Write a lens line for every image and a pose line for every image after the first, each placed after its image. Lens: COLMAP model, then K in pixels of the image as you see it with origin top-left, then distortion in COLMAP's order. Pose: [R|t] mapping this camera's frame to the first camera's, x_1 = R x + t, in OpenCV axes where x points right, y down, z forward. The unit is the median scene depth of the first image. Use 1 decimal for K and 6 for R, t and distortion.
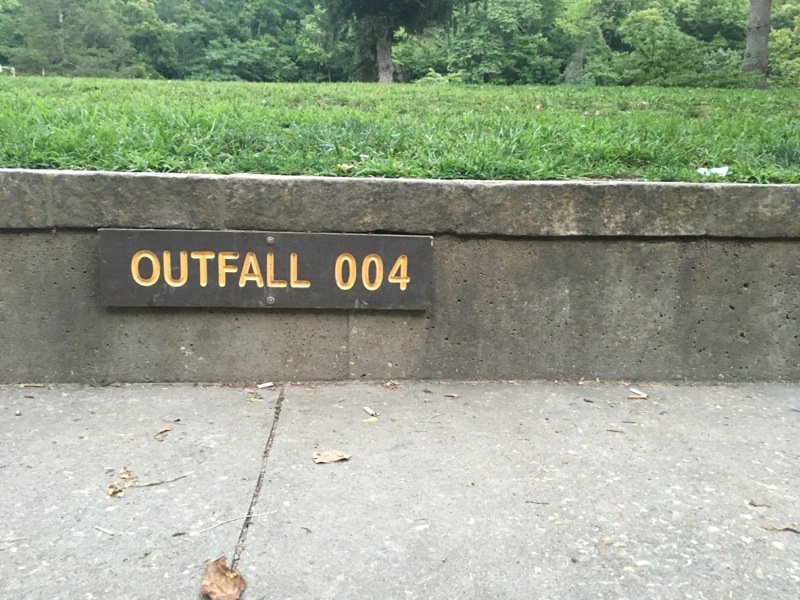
lens RADIAL K [[686.4, 0, 400.6], [0, 686.4, 299.0], [0, 0, 1]] dist [0.062550, -0.070996]
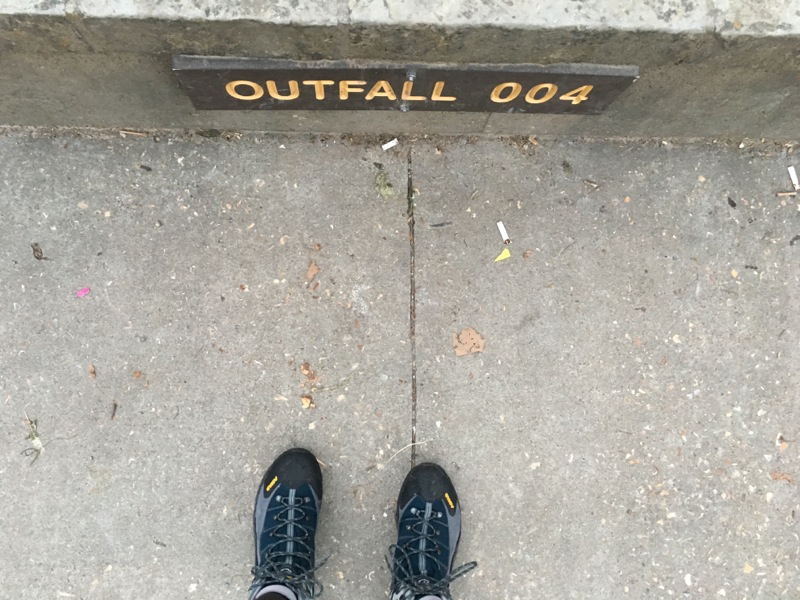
lens RADIAL K [[686.4, 0, 398.8], [0, 686.4, 297.6], [0, 0, 1]] dist [0.062550, -0.070996]
pose [[0.996026, 0.079417, 0.040314, -0.249542], [-0.060133, 0.265762, 0.962161, -0.832027], [0.065698, -0.960762, 0.269481, 0.689555]]
